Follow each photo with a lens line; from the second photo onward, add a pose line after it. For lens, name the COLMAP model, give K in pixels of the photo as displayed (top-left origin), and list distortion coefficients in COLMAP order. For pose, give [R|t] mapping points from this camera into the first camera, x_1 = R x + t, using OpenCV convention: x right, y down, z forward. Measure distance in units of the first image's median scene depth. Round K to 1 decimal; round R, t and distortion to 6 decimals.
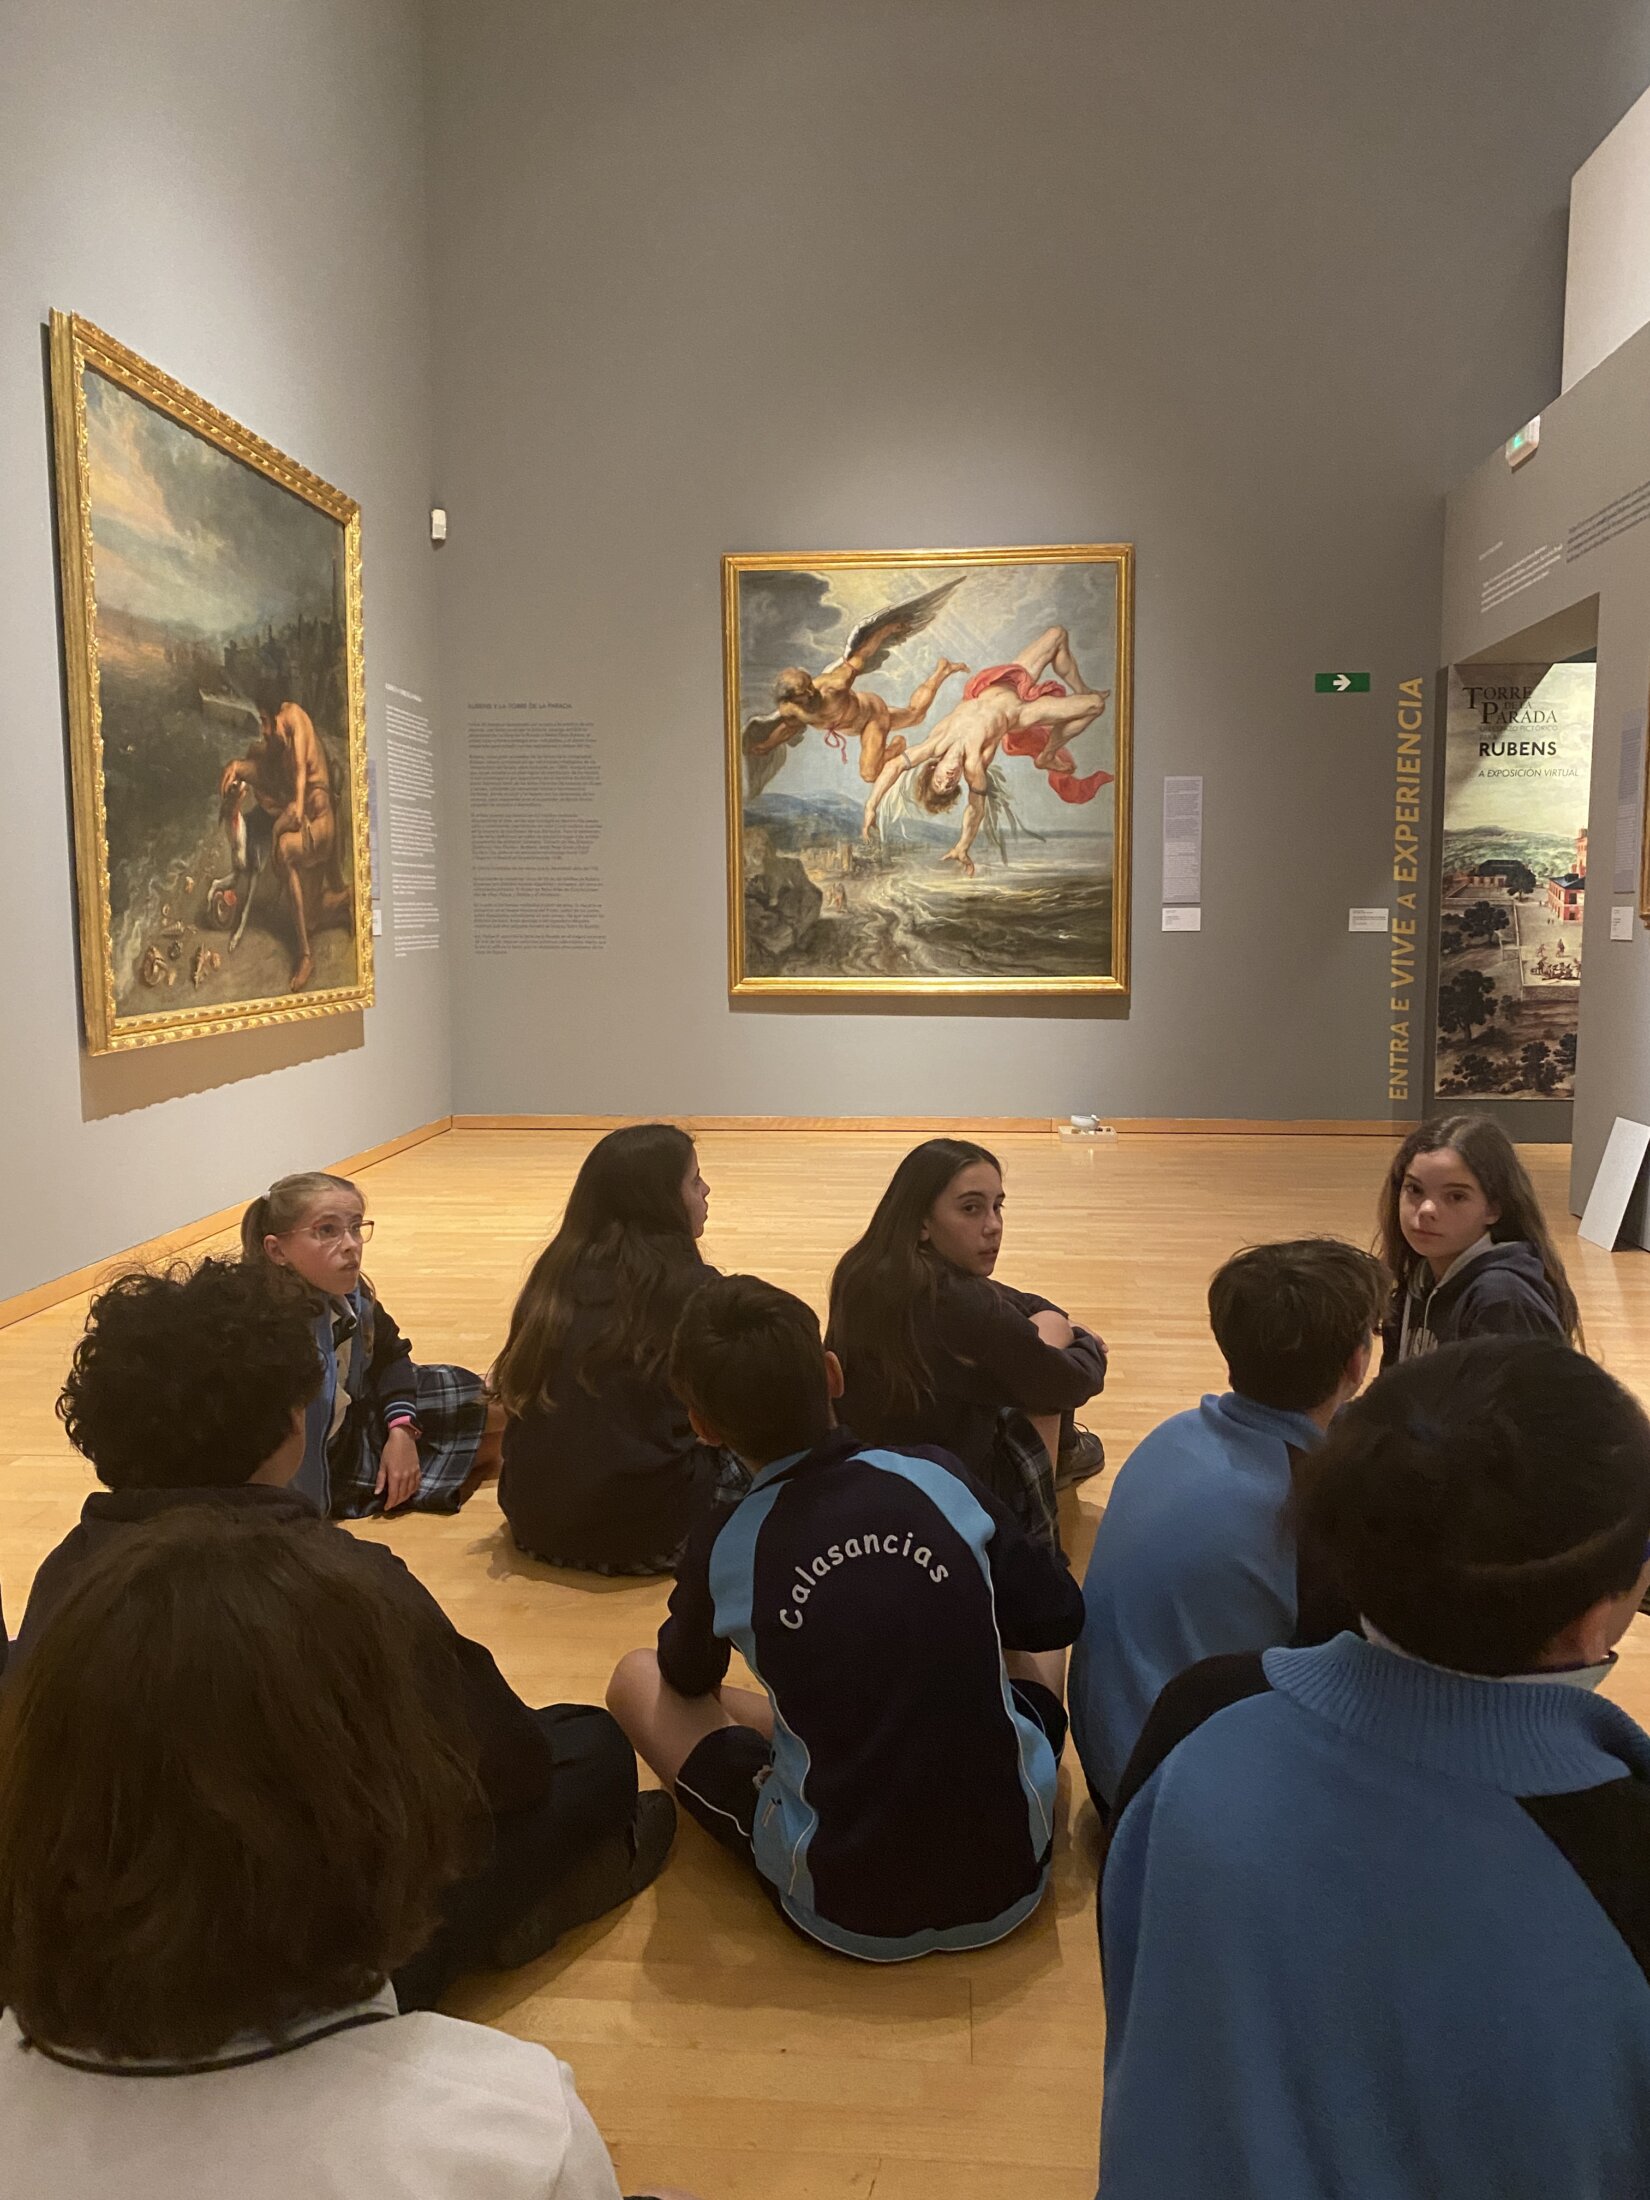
lens RADIAL K [[1646.0, 0, 815.2], [0, 1646.0, 1099.7], [0, 0, 1]] dist [0.040678, -0.023030]
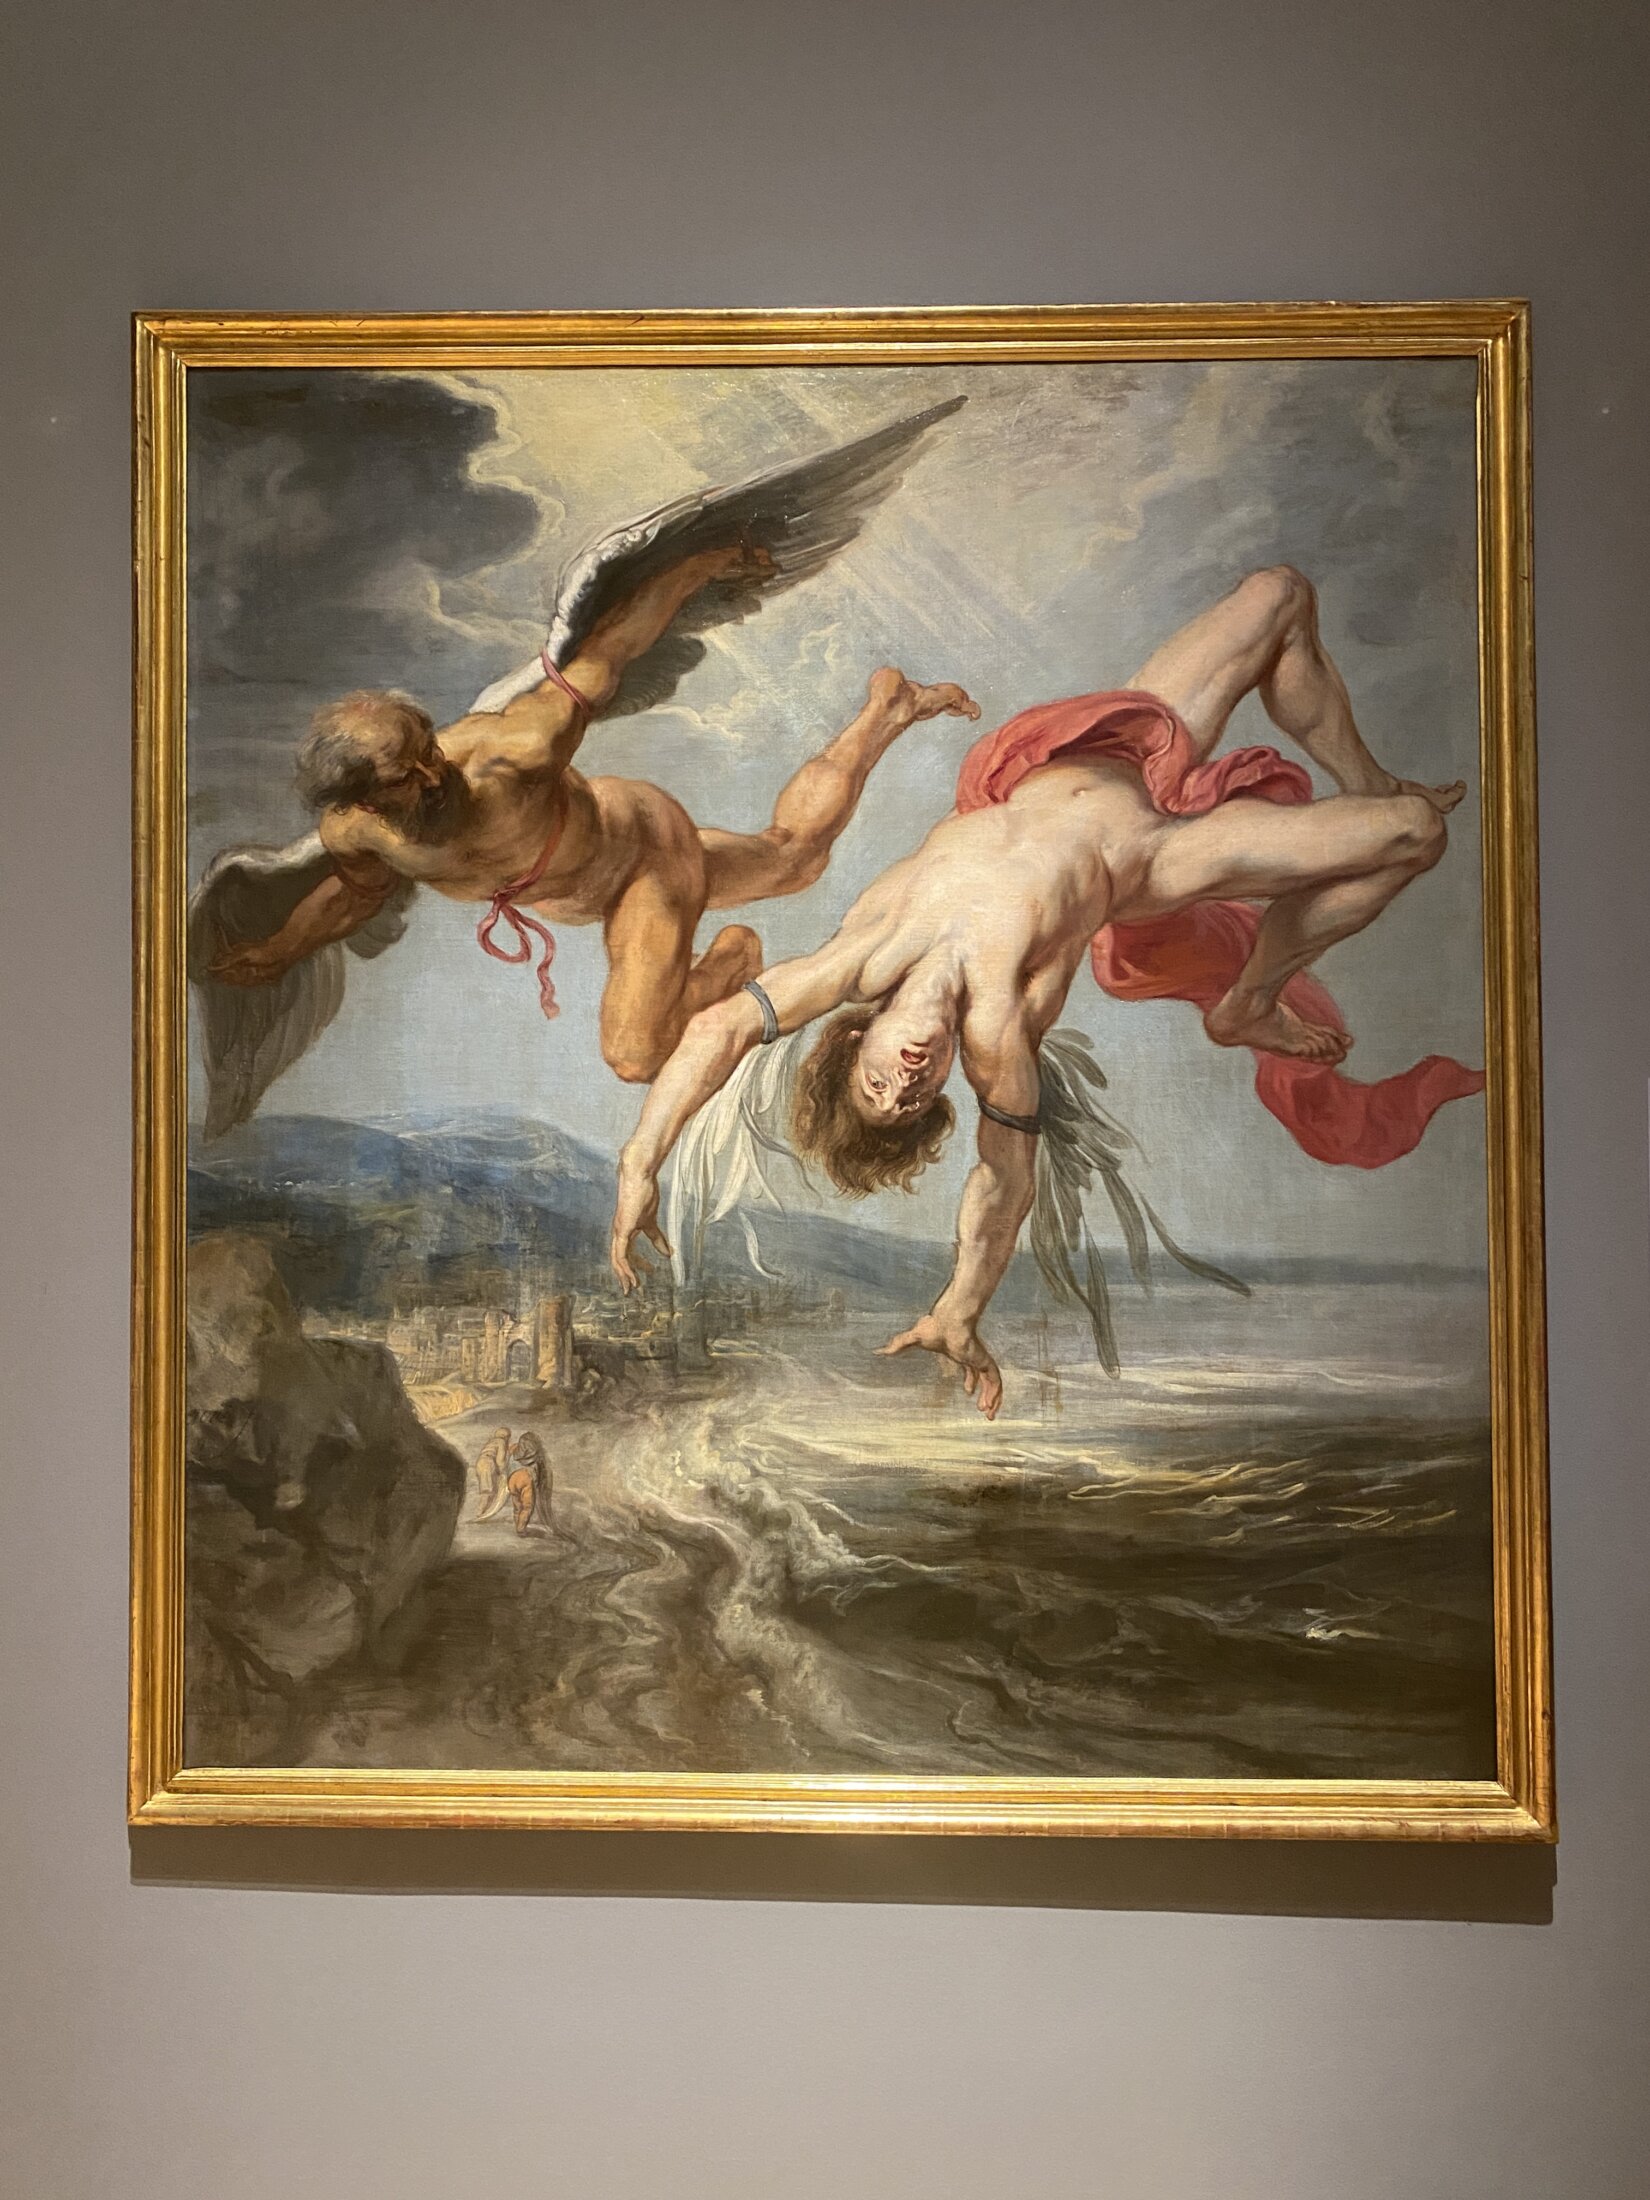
lens RADIAL K [[1646.0, 0, 831.5], [0, 1646.0, 1111.4], [0, 0, 1]] dist [0.040678, -0.023030]
pose [[0.997995, 0.006676, 0.062939, 0.049555], [0.001492, 0.991665, -0.128838, -0.151453], [-0.063274, 0.128673, 0.989666, 0.718593]]
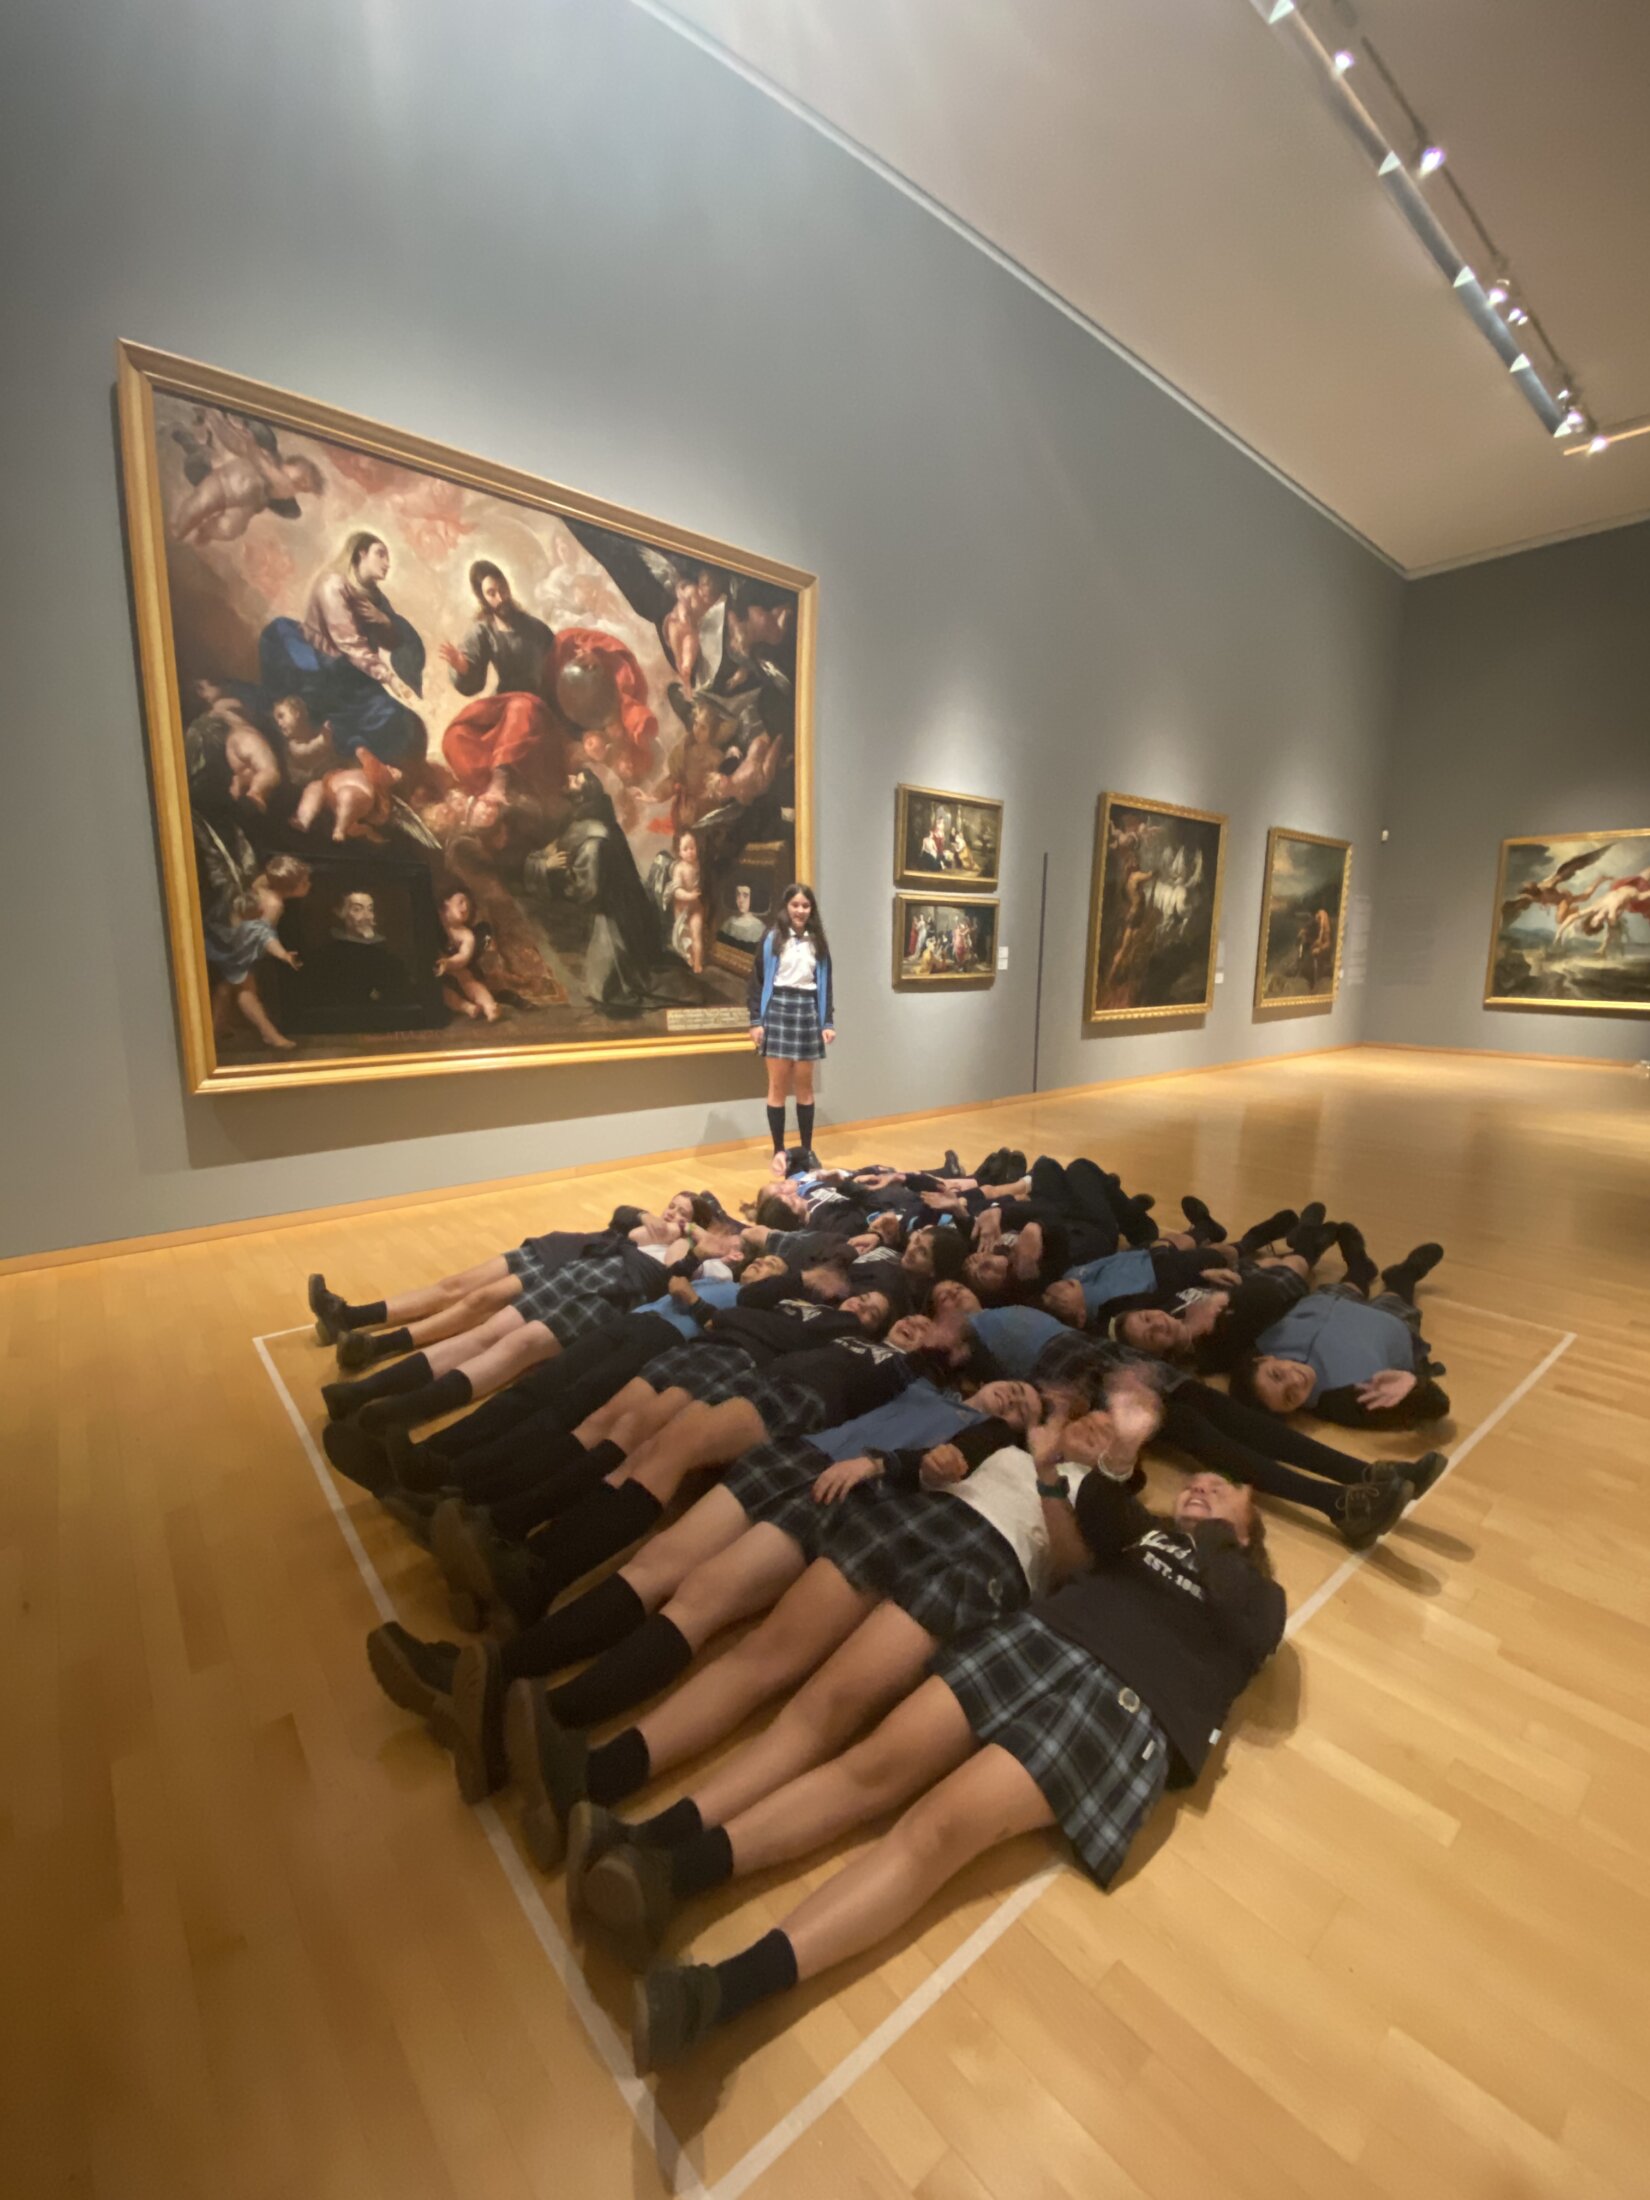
lens RADIAL K [[905.0, 0, 820.3], [0, 905.0, 1108.3], [0, 0, 1]] dist [0.001704, -0.011270]
pose [[0.702627, 0.125417, -0.700418, 0.244848], [-0.087966, 0.992103, 0.089403, 0.069617], [0.706100, -0.001204, 0.708111, -0.815598]]
